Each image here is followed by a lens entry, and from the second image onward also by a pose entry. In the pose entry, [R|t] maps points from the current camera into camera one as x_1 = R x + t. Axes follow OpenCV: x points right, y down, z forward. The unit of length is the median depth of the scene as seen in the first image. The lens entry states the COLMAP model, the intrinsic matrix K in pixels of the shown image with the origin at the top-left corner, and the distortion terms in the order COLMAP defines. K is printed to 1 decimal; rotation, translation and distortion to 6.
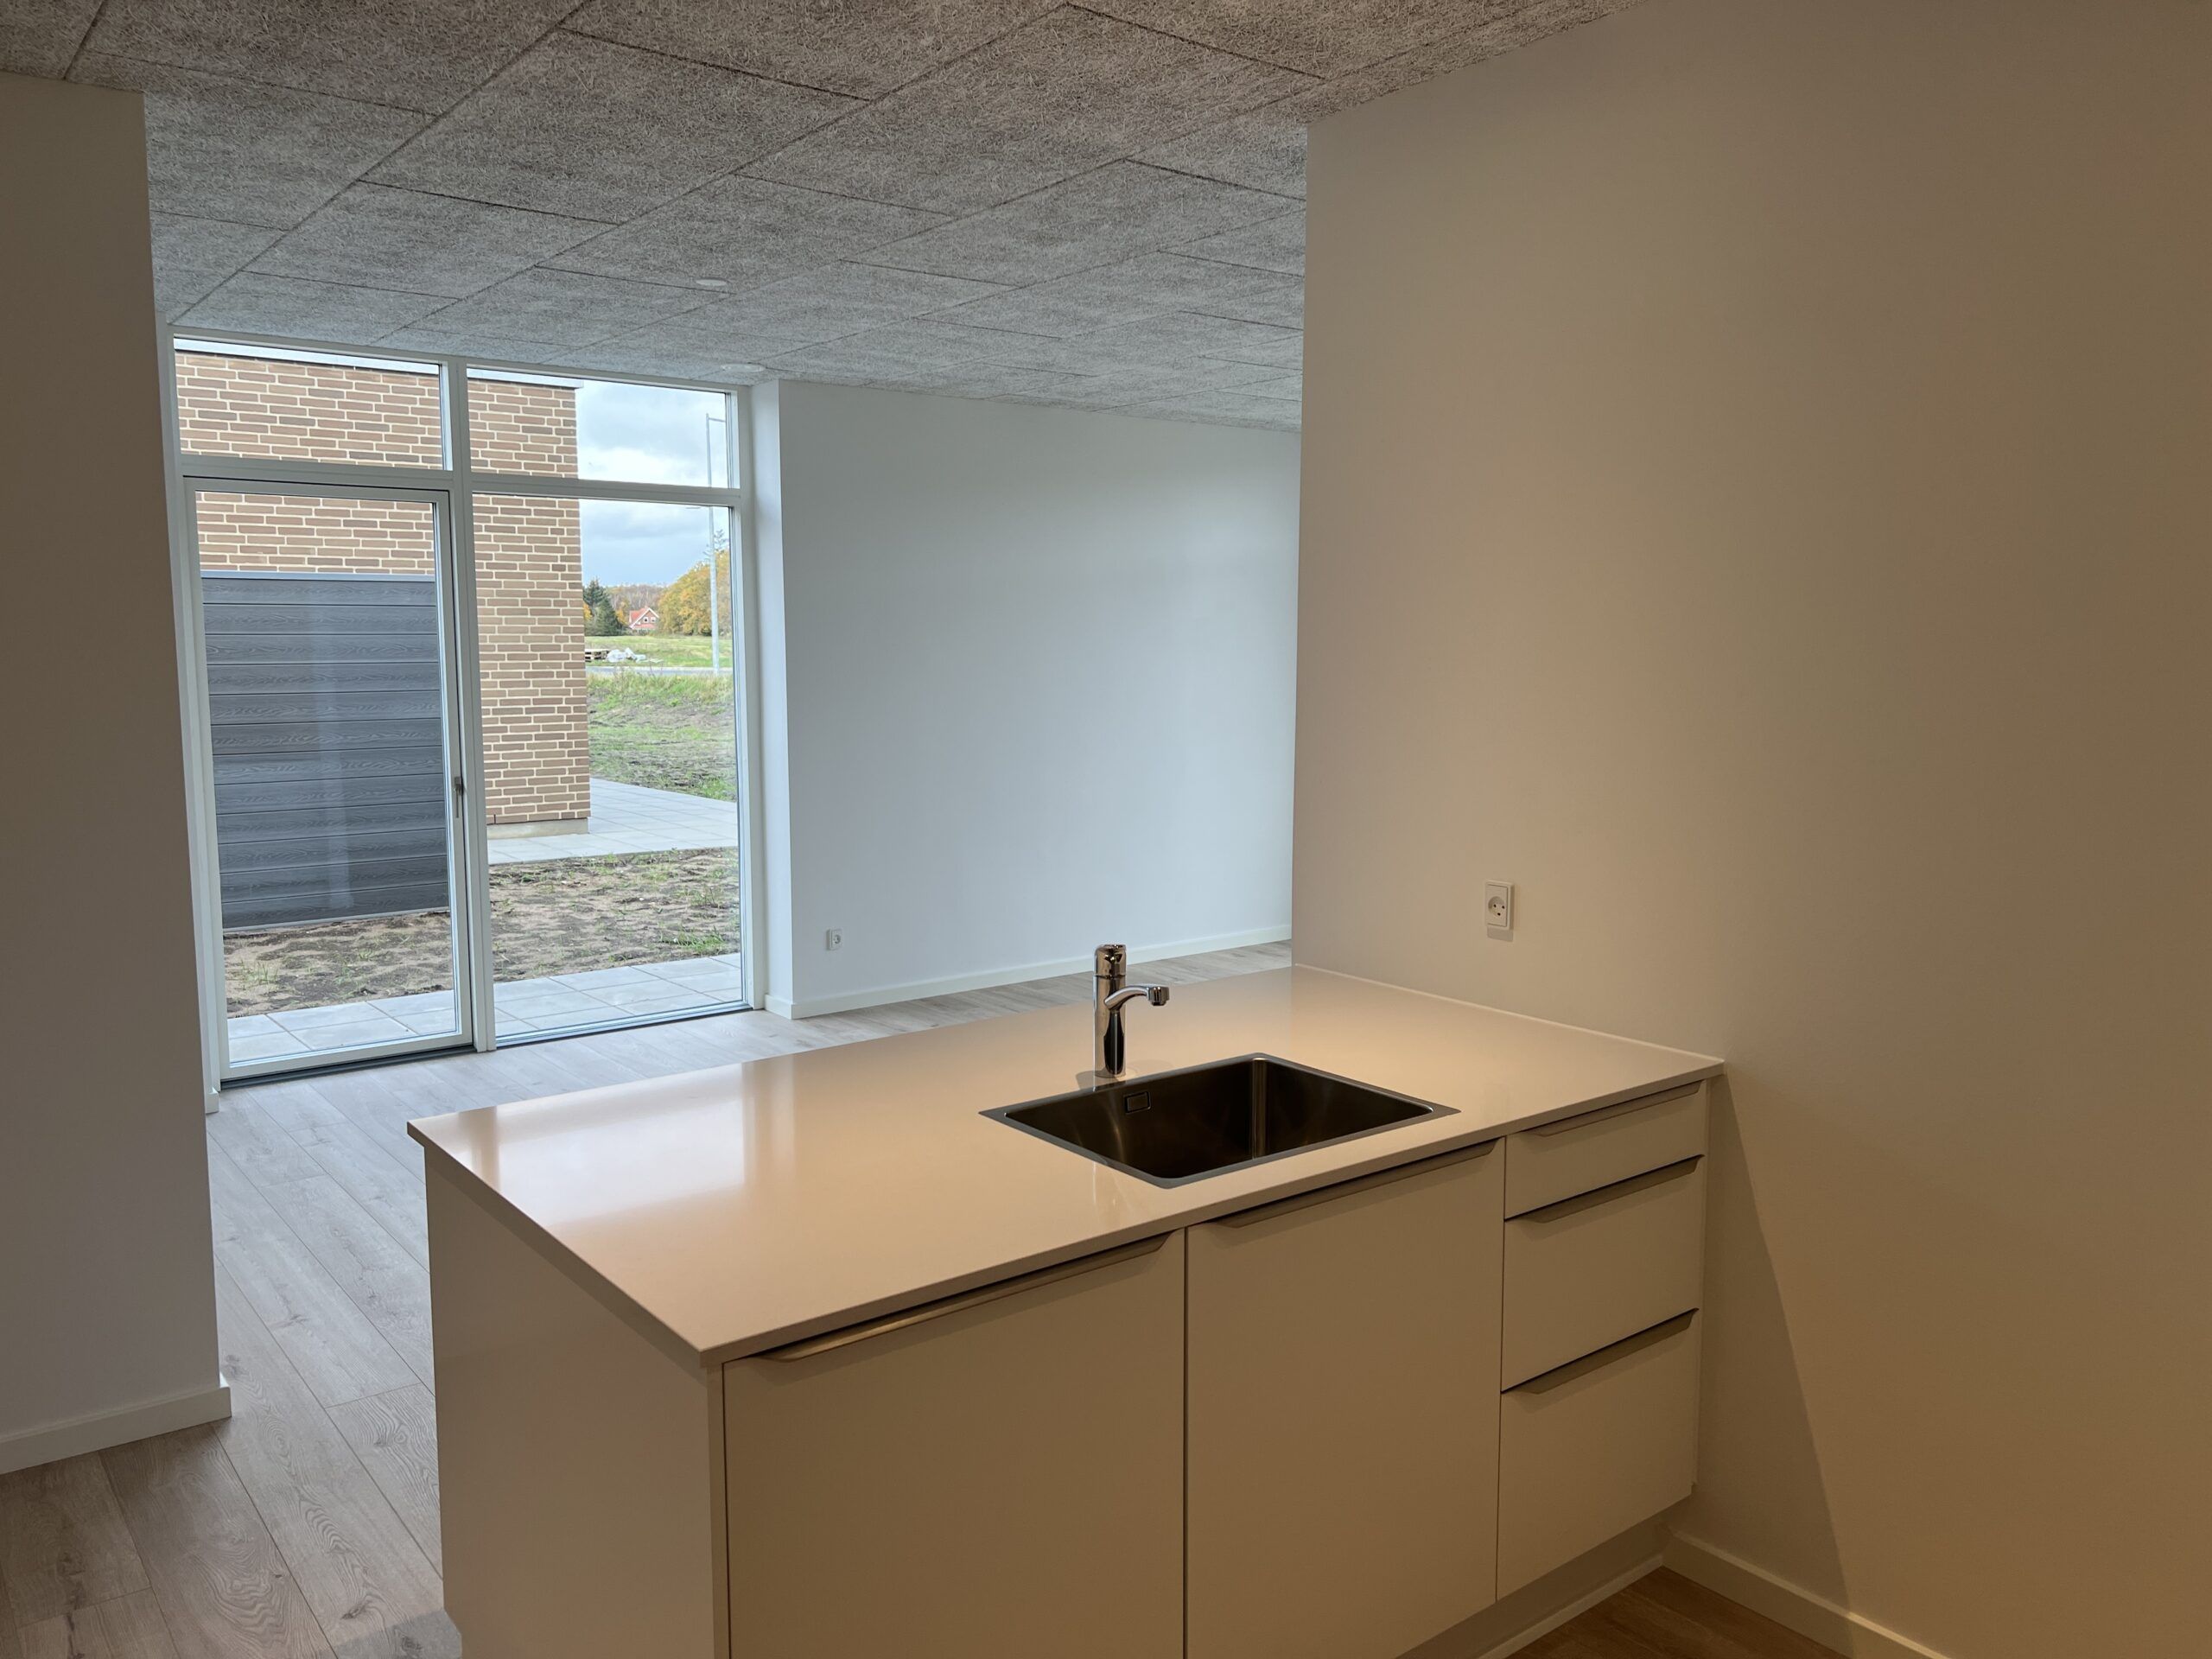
lens RADIAL K [[1665.6, 0, 1107.4], [0, 1665.6, 825.0], [0, 0, 1]] dist [0.065465, -0.080211]
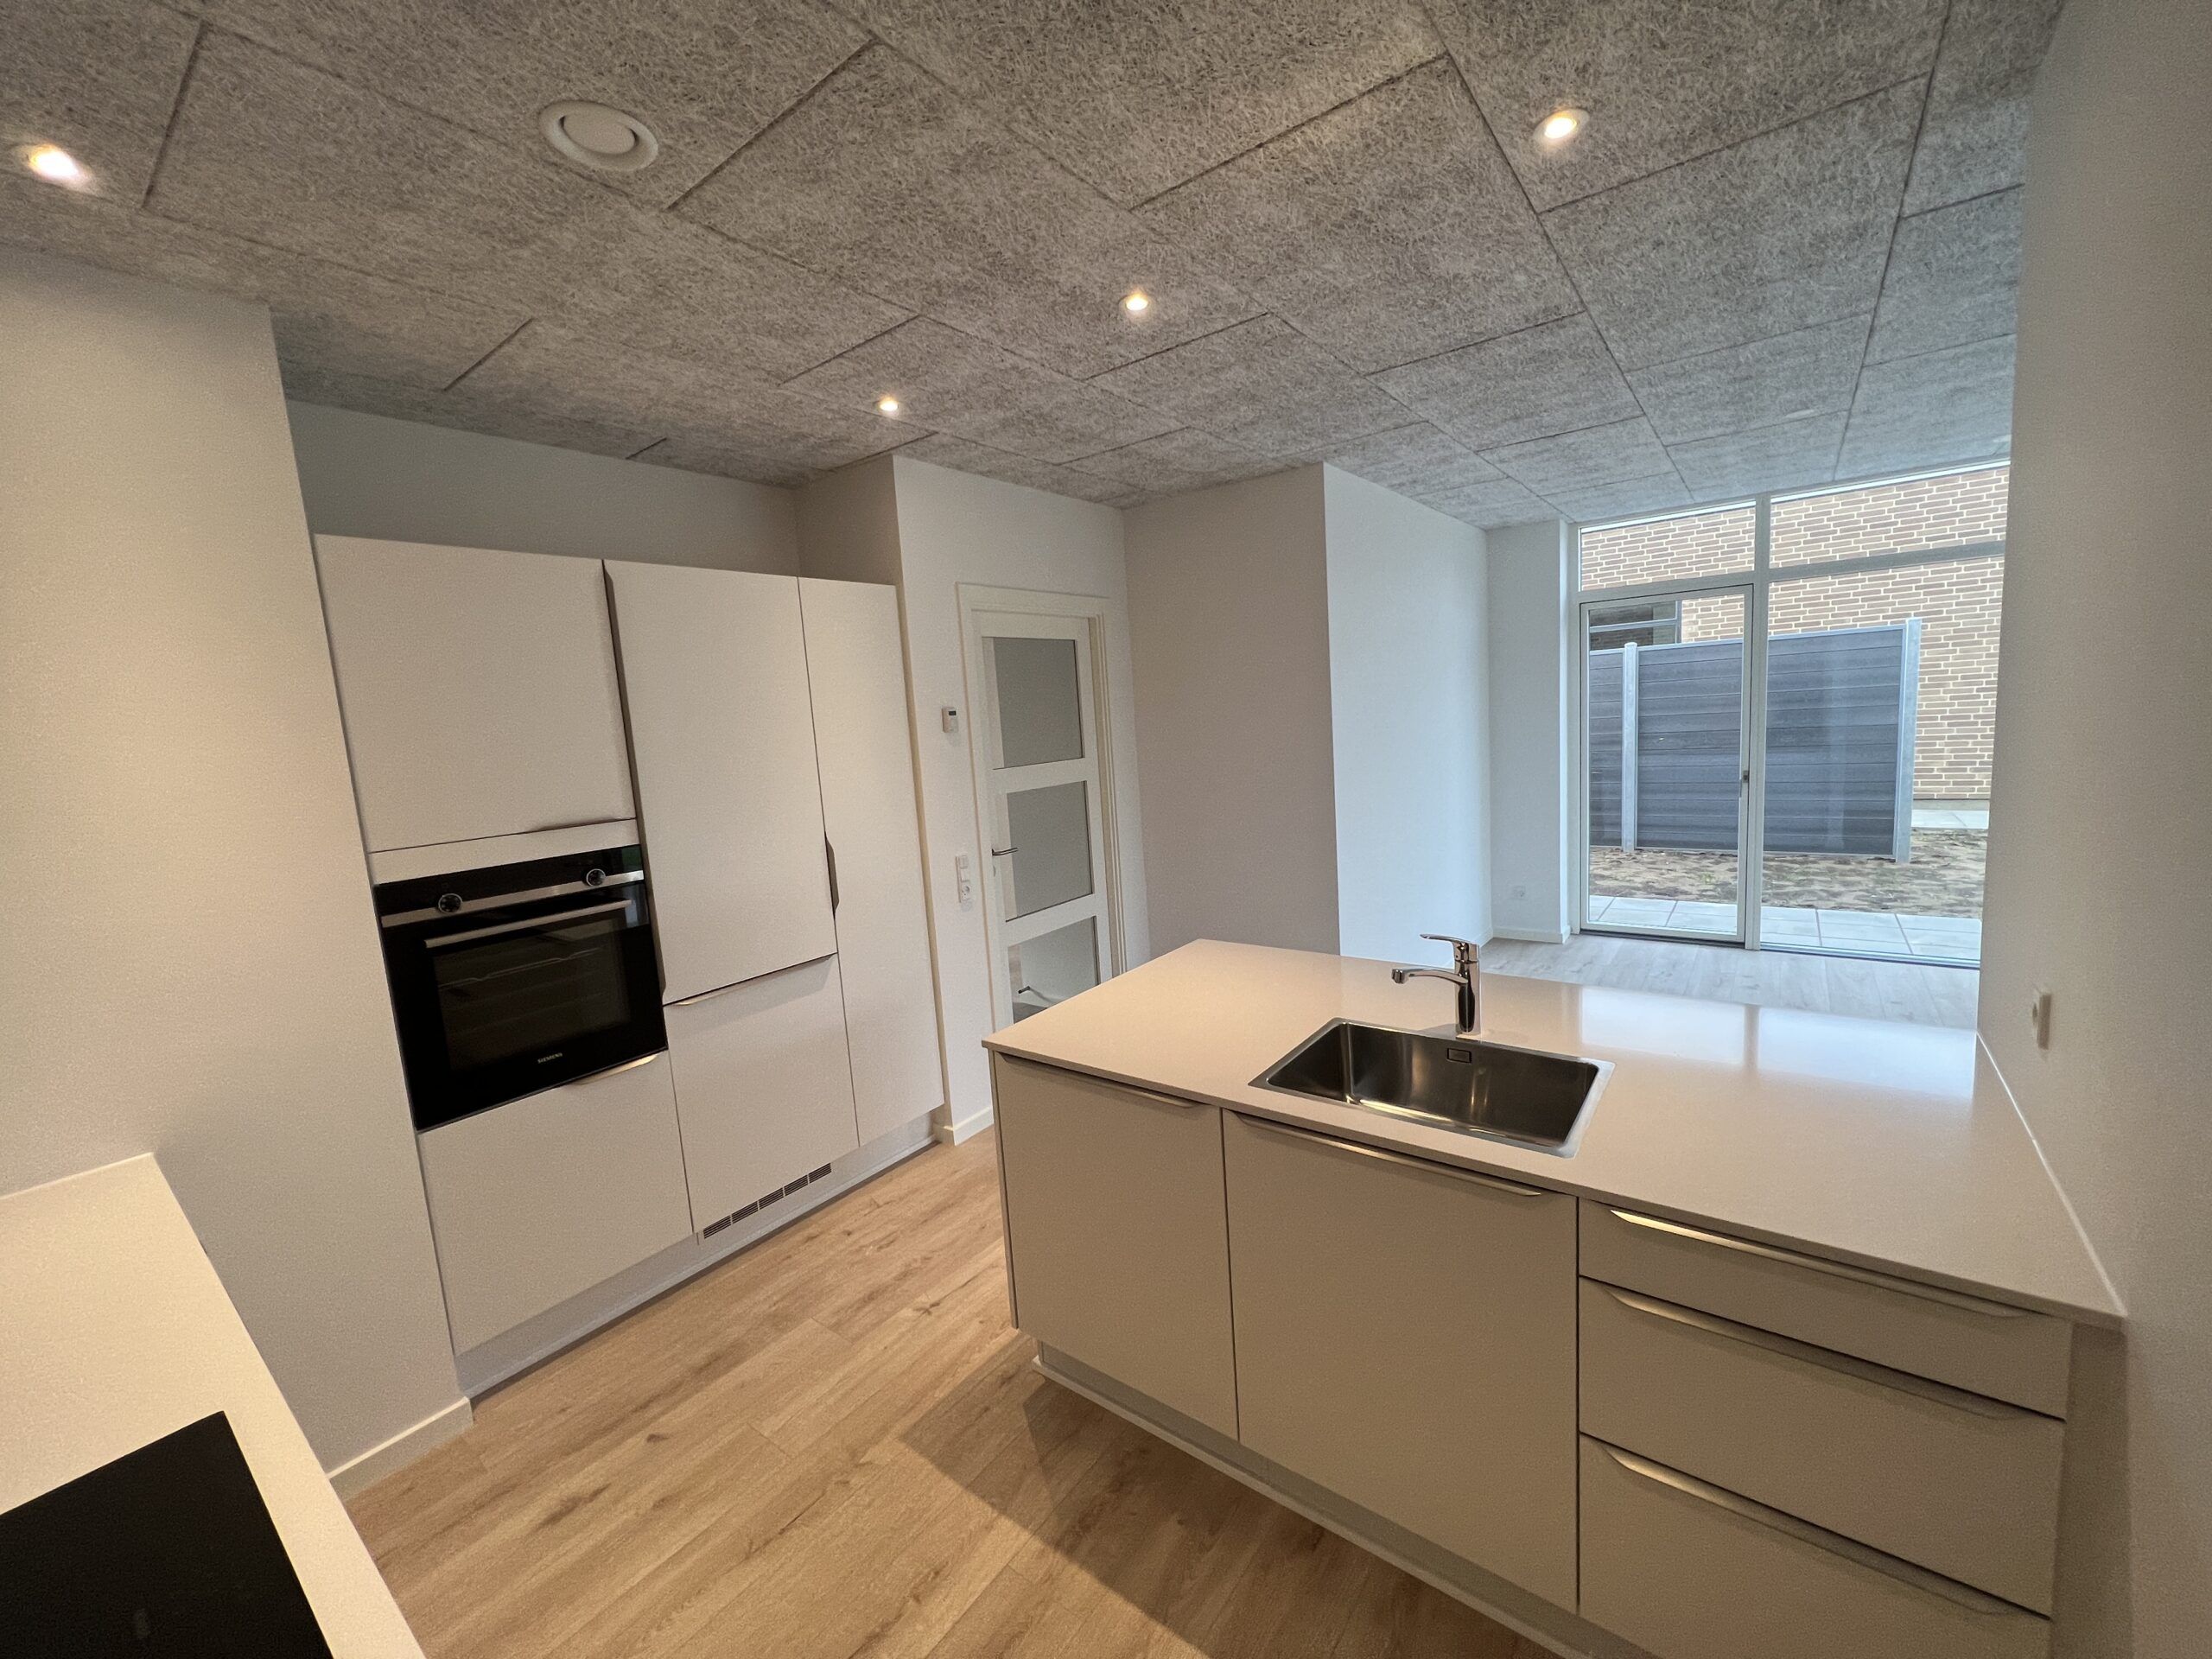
lens RADIAL K [[891.0, 0, 1106.0], [0, 891.0, 829.5], [0, 0, 1]] dist [0.000467, -0.000042]
pose [[0.244455, 0.109273, -0.963484, 0.183883], [-0.043525, 0.993865, 0.101675, -0.022817], [0.968683, 0.017081, 0.247712, 0.158095]]
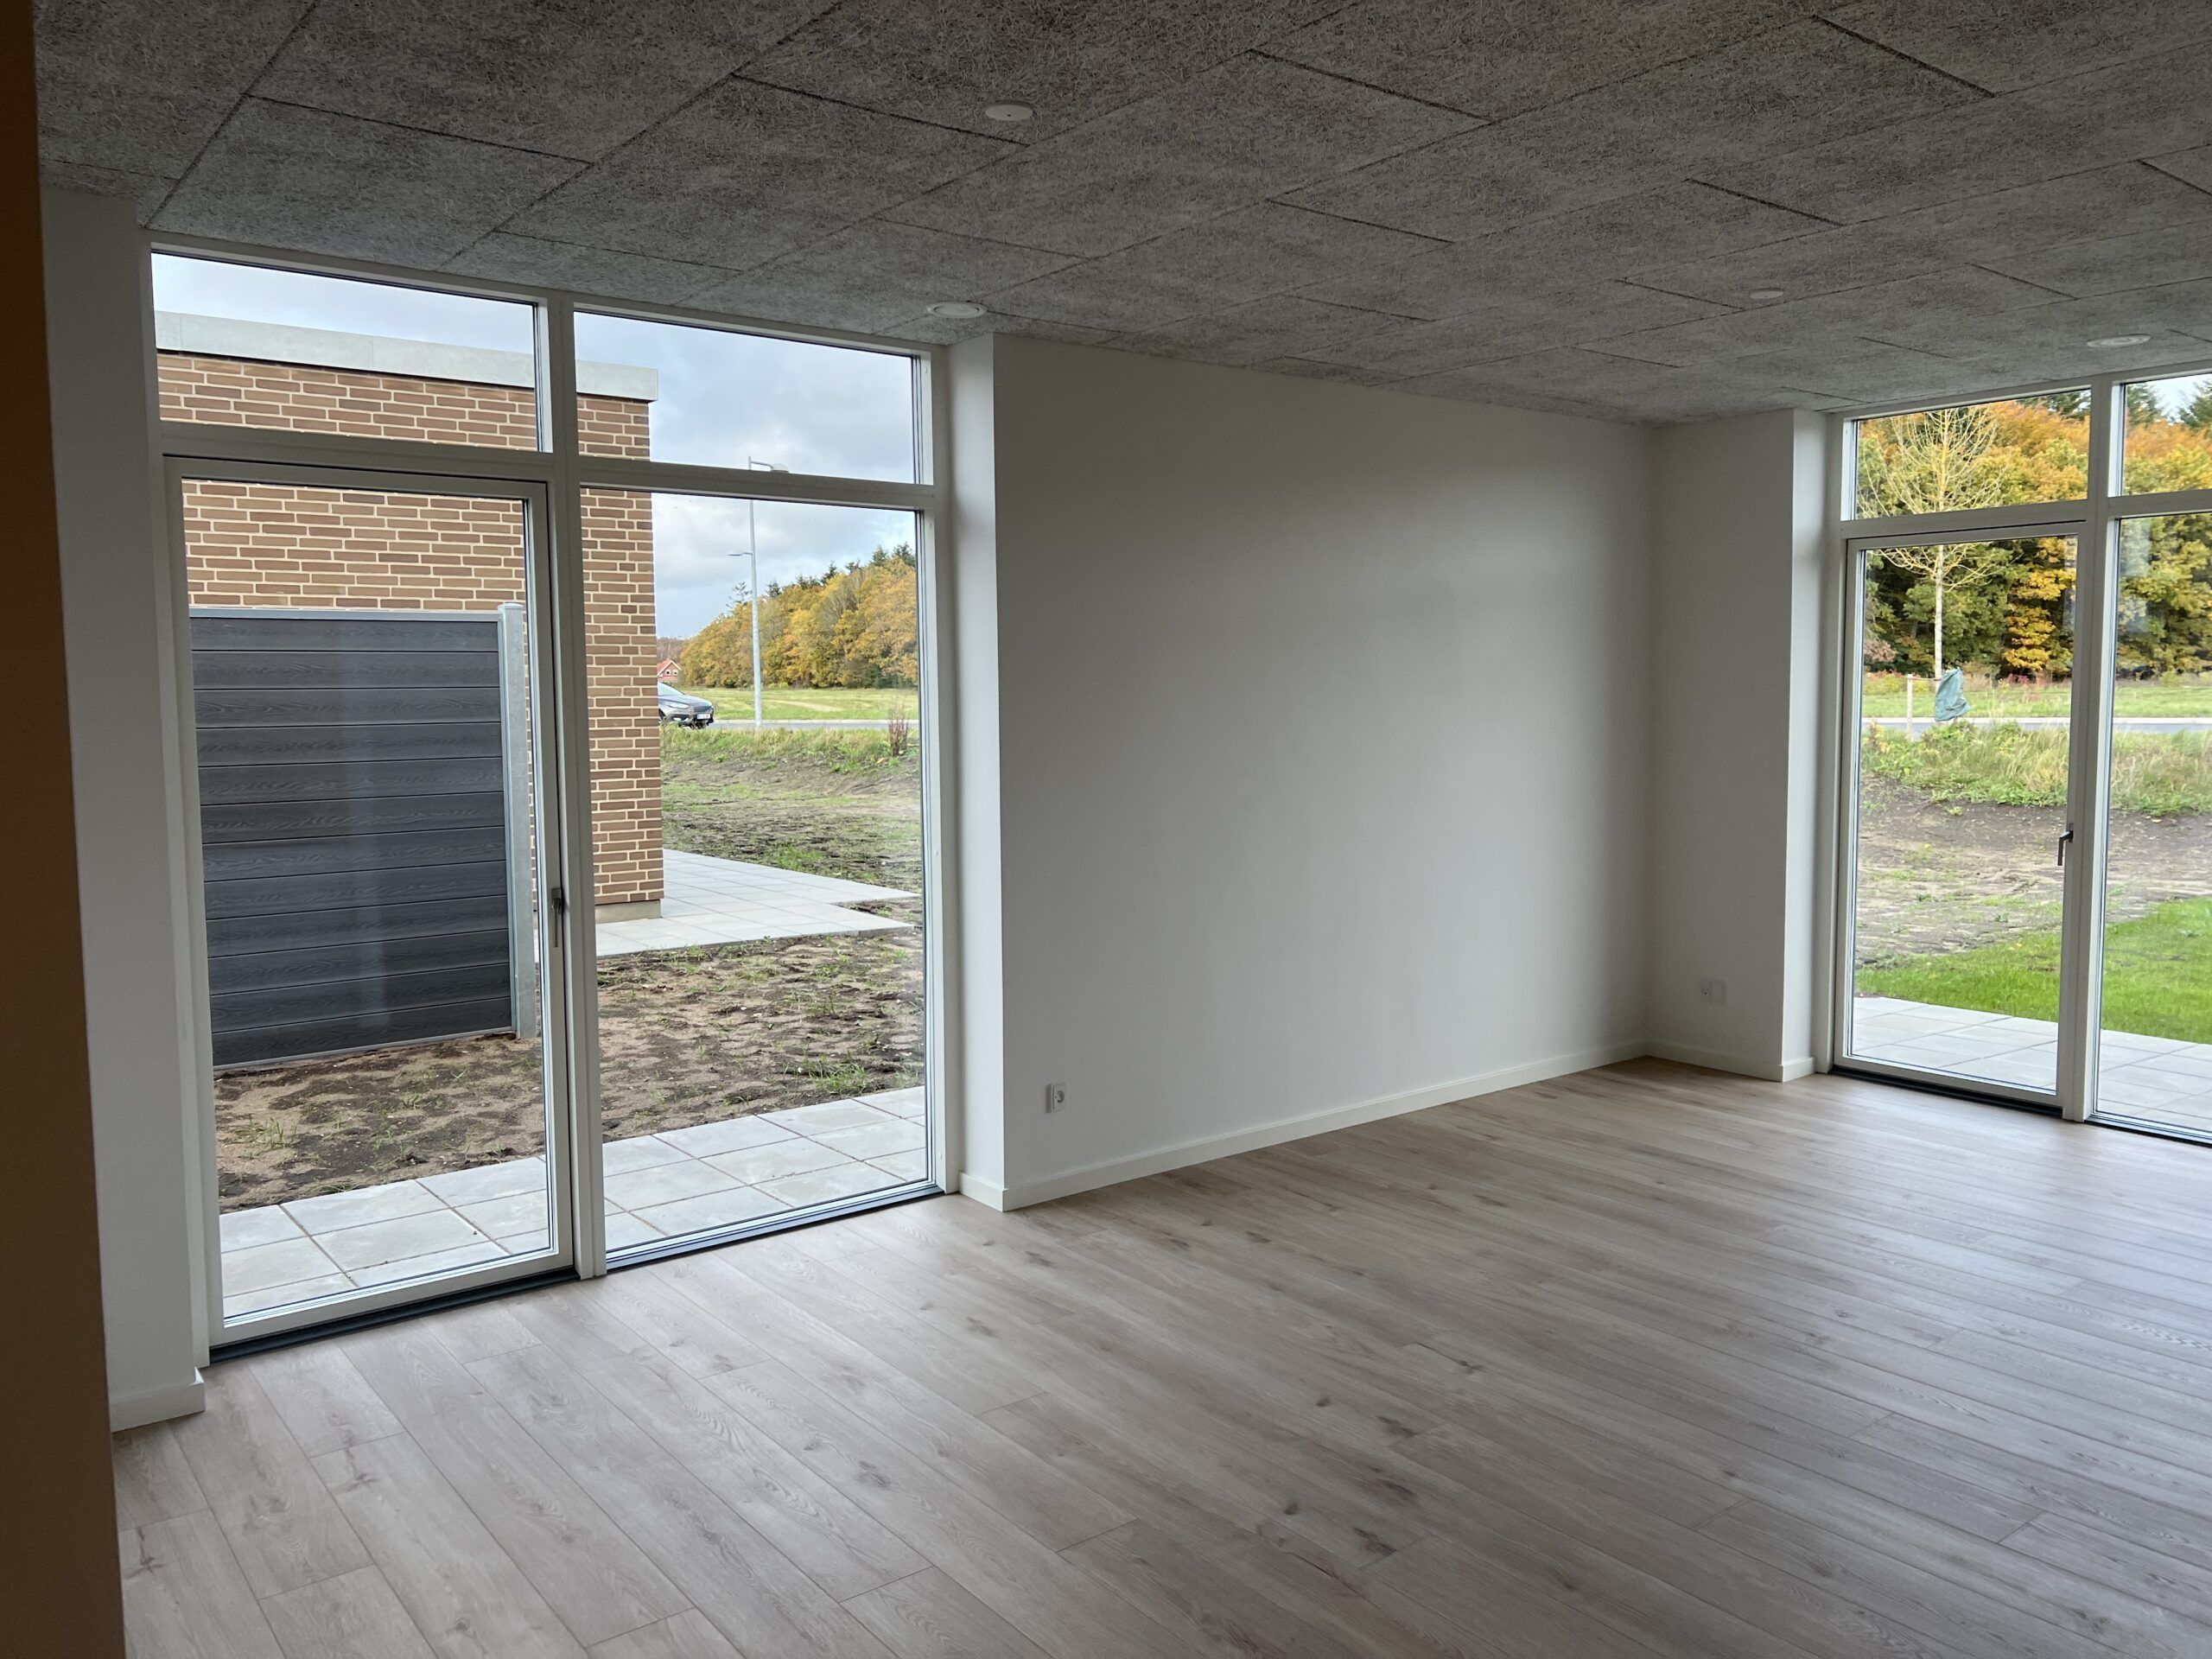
lens RADIAL K [[1694.2, 0, 1143.4], [0, 1694.2, 820.8], [0, 0, 1]] dist [0.068946, -0.078647]
pose [[0.999971, -0.007658, 0.000594, -0.098919], [0.007673, 0.999437, -0.032650, -0.022013], [-0.000344, 0.032653, 0.999467, 0.199540]]
